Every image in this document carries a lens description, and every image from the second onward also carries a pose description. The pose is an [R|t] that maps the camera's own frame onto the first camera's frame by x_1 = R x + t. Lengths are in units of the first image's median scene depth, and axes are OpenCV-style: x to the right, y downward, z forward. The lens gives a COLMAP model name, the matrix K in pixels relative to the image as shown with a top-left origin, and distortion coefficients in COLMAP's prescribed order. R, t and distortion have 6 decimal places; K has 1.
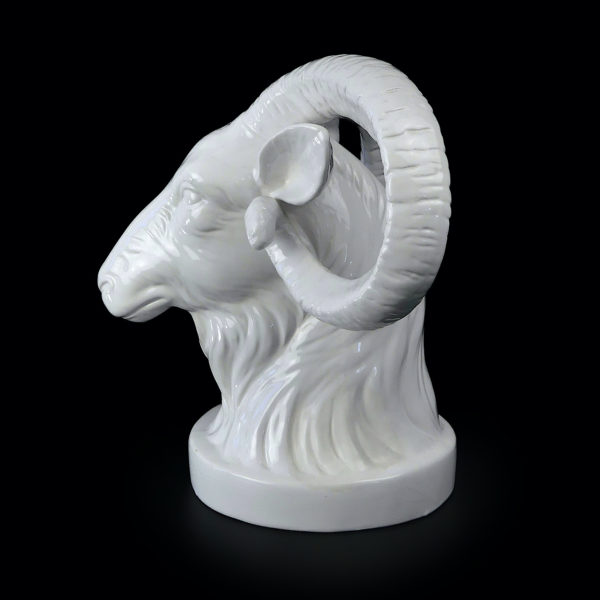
lens RADIAL K [[748.1, 0, 299.9], [0, 748.1, 300.0], [0, 0, 1]] dist [-0.024419, 0.000000]
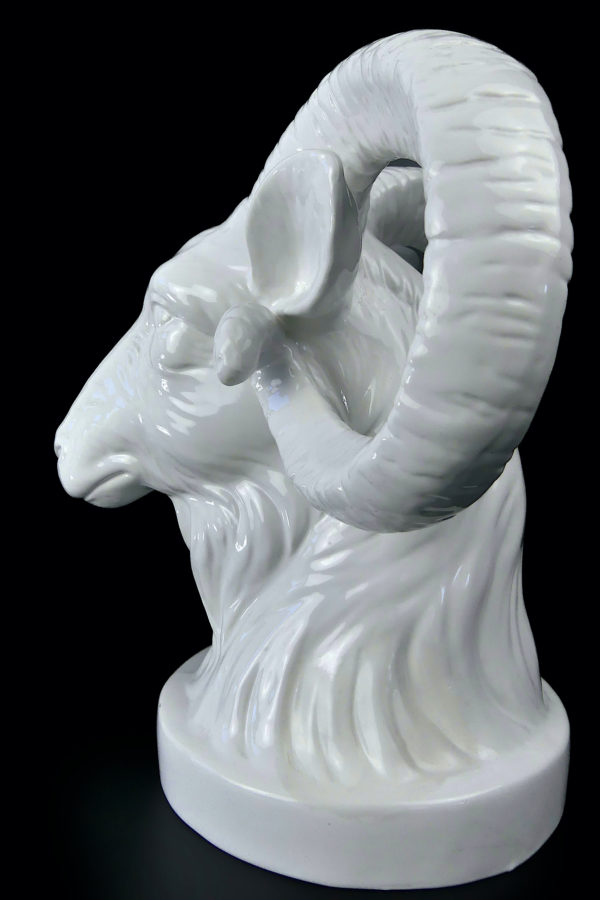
lens RADIAL K [[675.6, 0, 323.4], [0, 675.6, 438.8], [0, 0, 1]] dist [-0.024770, -0.002859]
pose [[0.987626, 0.048690, -0.149076, 0.088647], [-0.066485, 0.990925, -0.116819, 0.028729], [0.142036, 0.125284, 0.981901, 0.441319]]
